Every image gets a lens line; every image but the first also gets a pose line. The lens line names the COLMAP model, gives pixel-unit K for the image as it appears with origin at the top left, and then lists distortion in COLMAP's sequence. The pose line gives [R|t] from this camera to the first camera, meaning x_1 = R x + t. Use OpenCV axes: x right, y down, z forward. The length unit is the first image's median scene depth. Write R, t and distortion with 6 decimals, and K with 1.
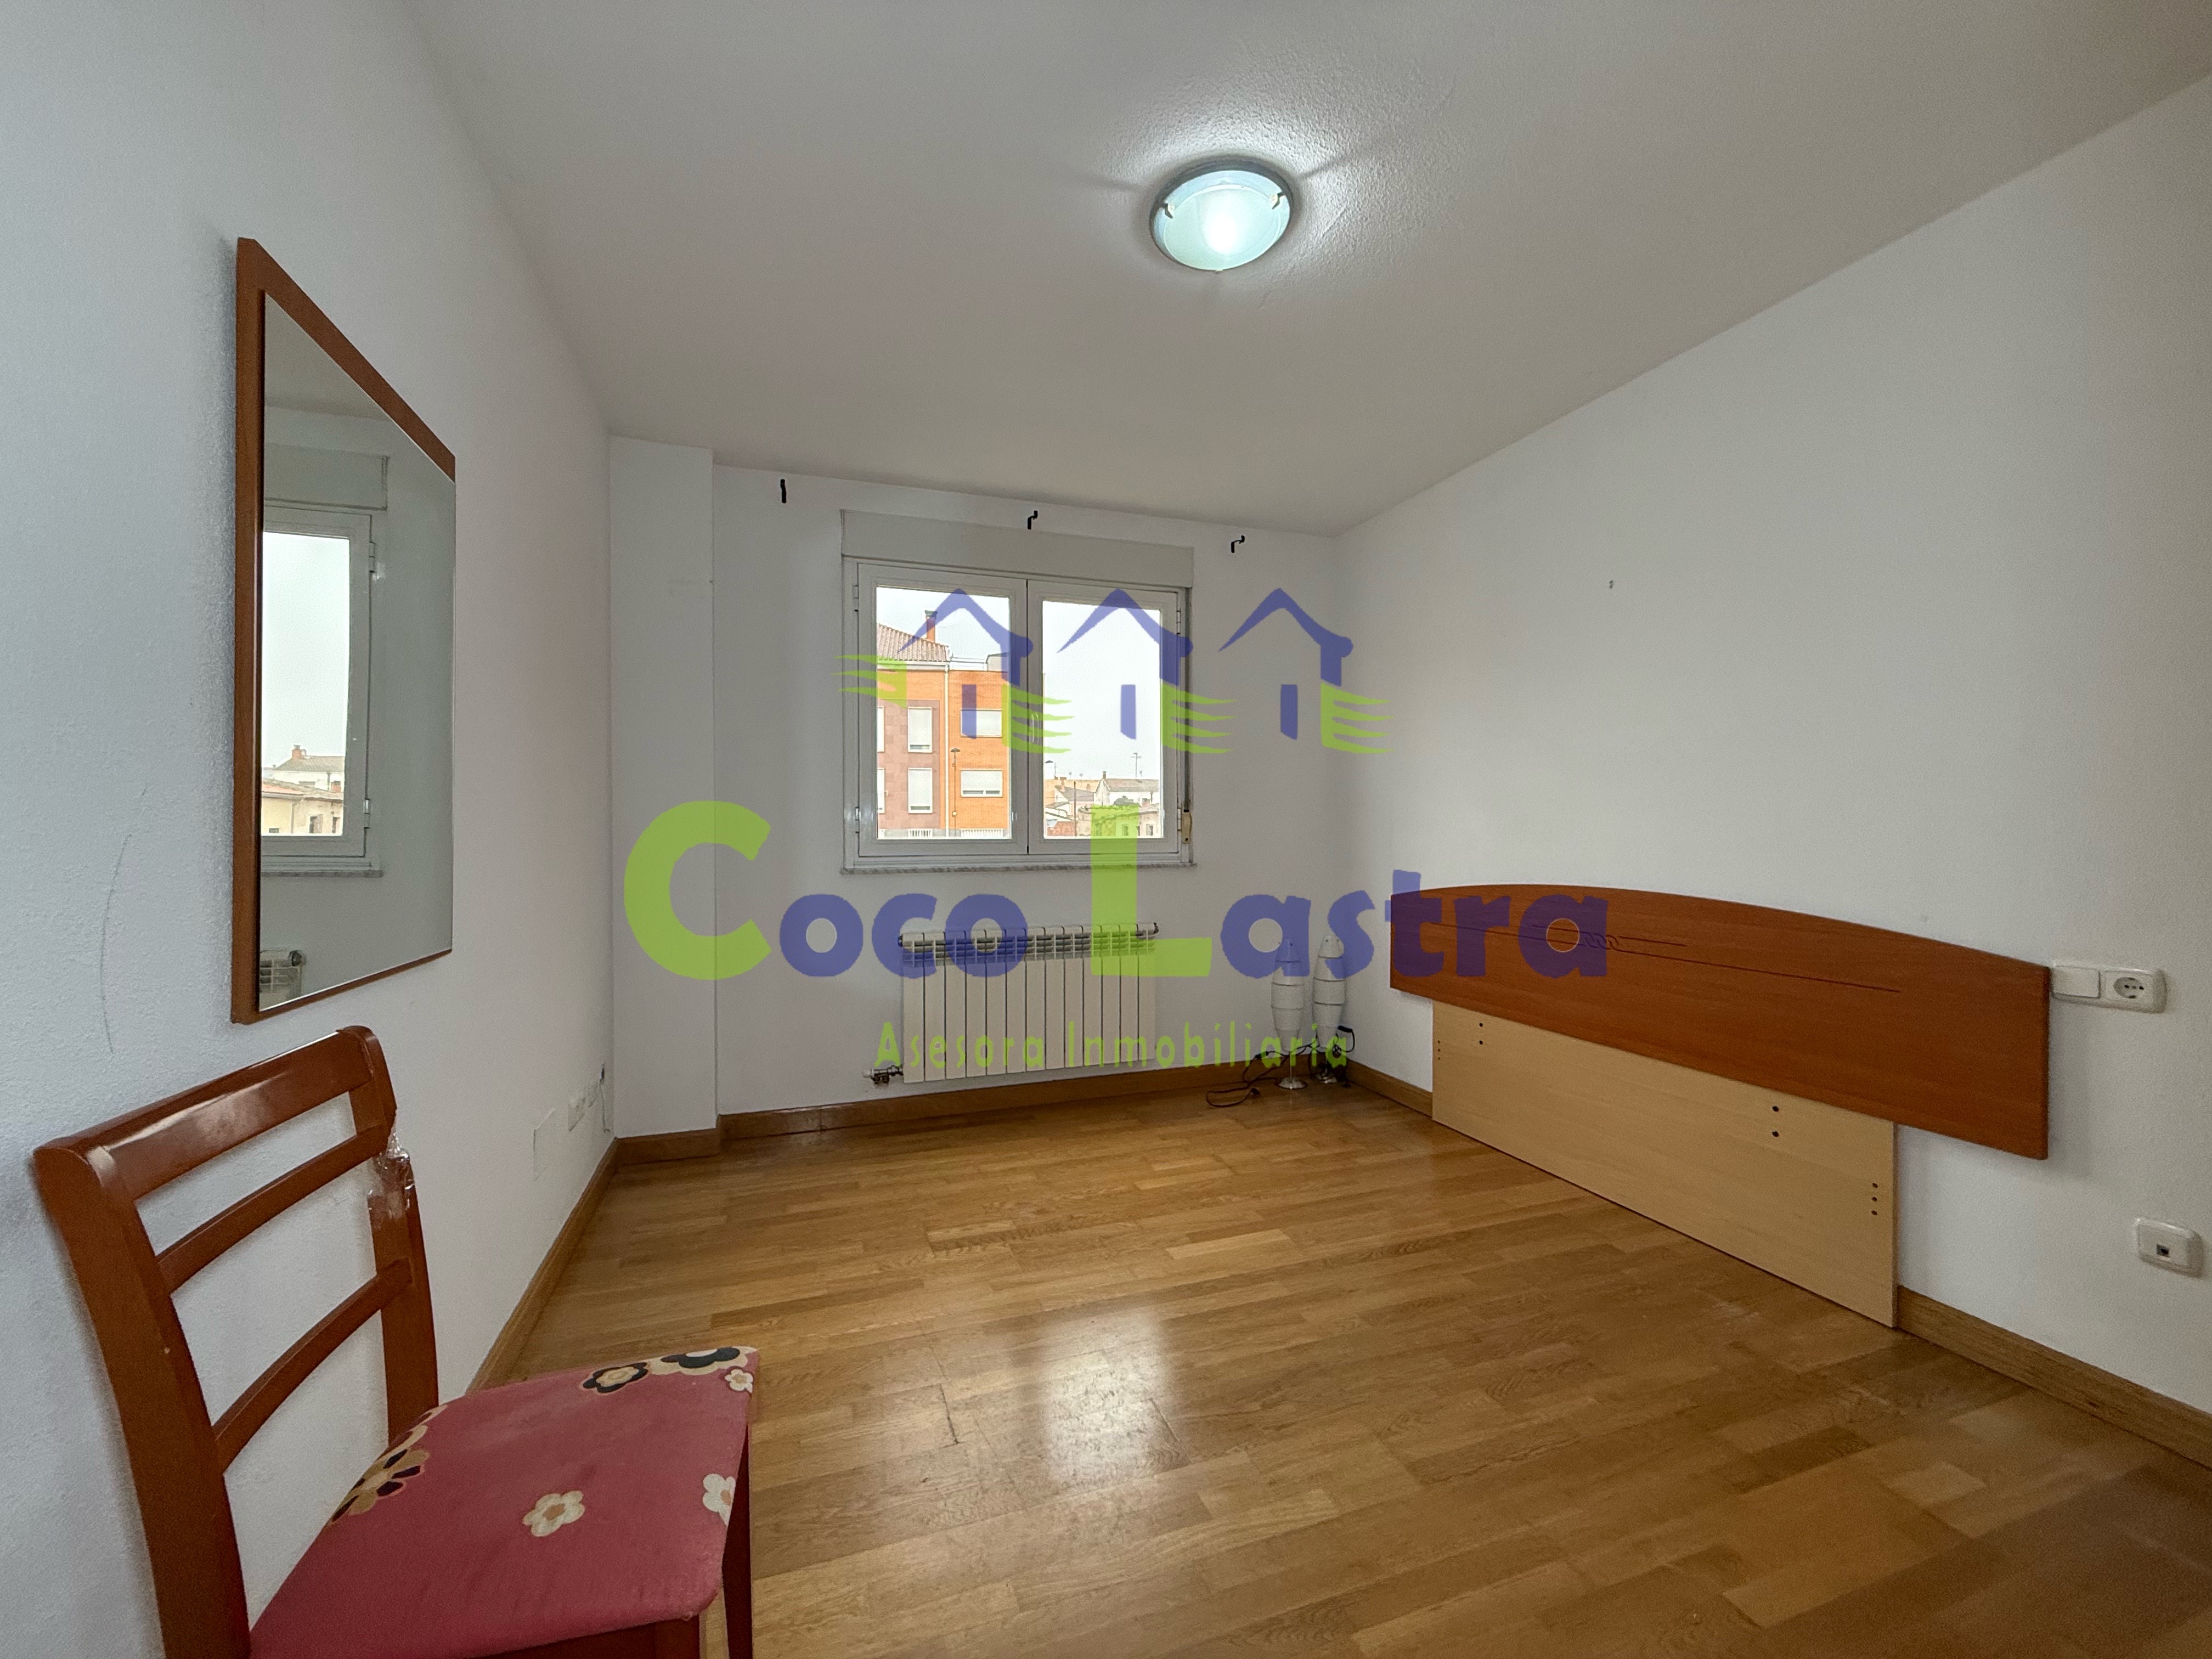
lens RADIAL K [[876.6, 0, 1097.1], [0, 876.6, 826.0], [0, 0, 1]] dist [-0.005593, 0.000483]
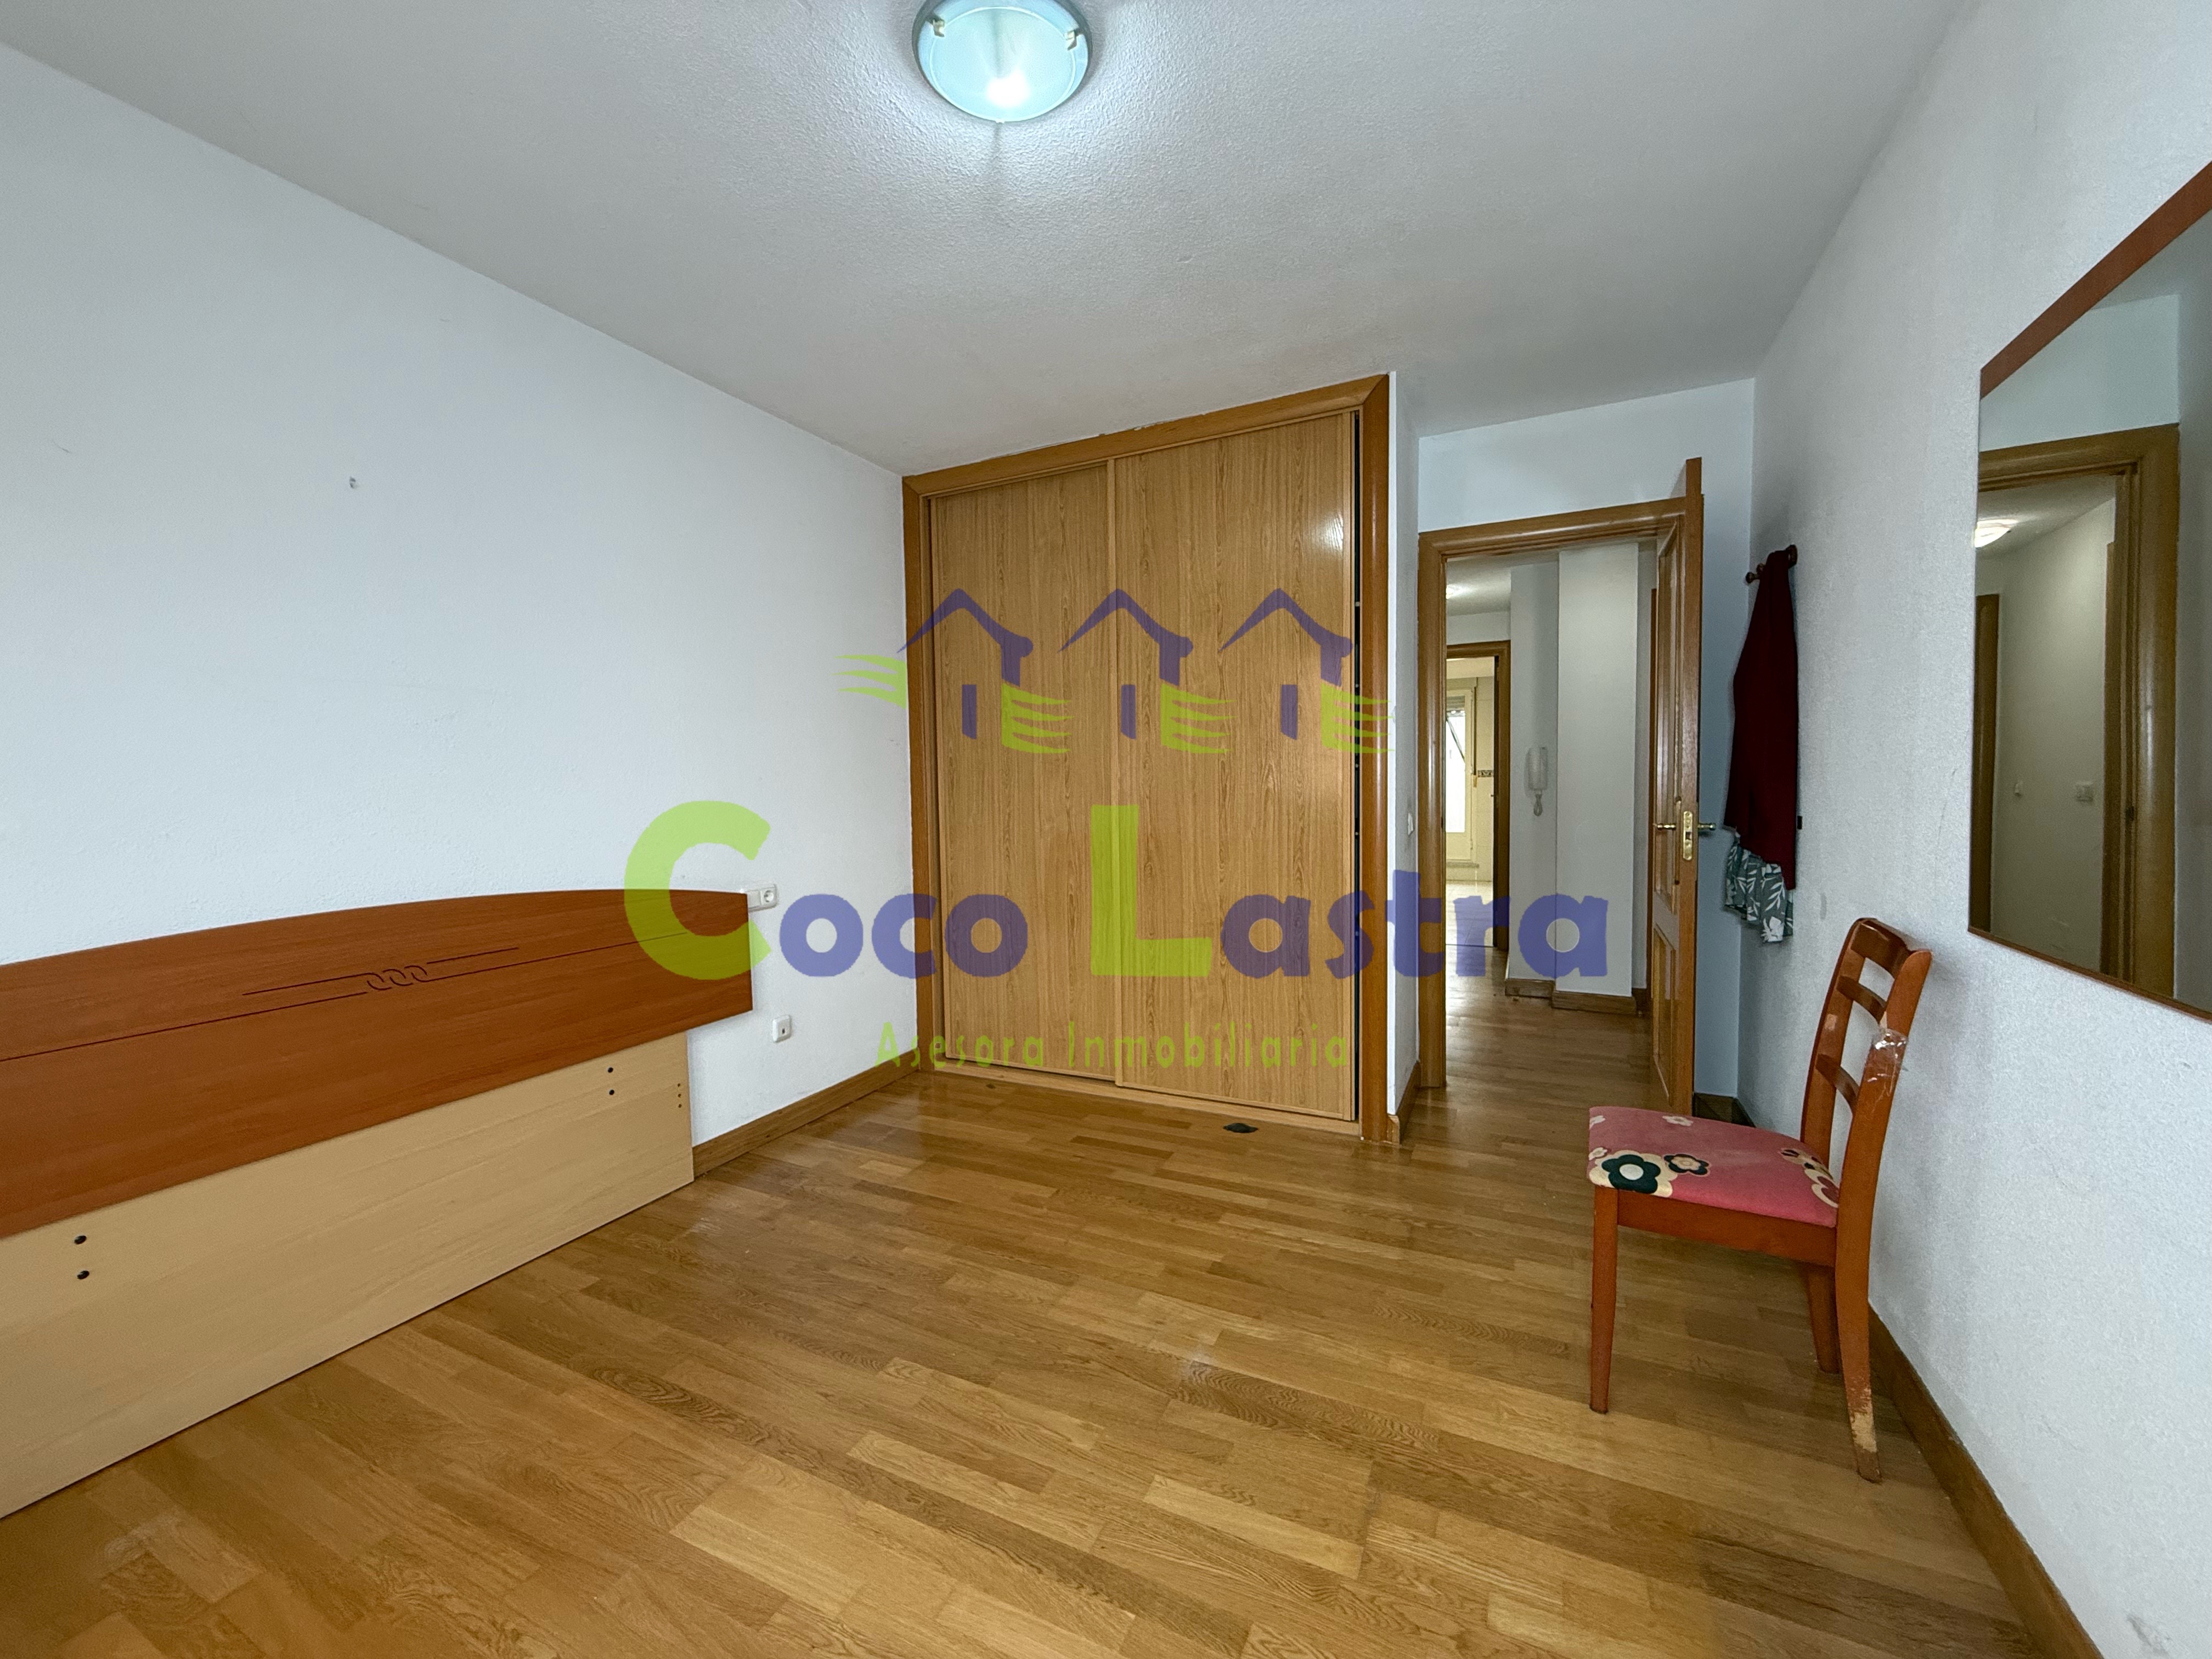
lens RADIAL K [[876.6, 0, 1095.5], [0, 876.6, 822.9], [0, 0, 1]] dist [-0.005593, 0.000483]
pose [[-0.701851, -0.015373, 0.712157, -0.498028], [0.022395, 0.998797, 0.043632, -0.024869], [-0.711971, 0.046572, -0.700663, 1.525639]]
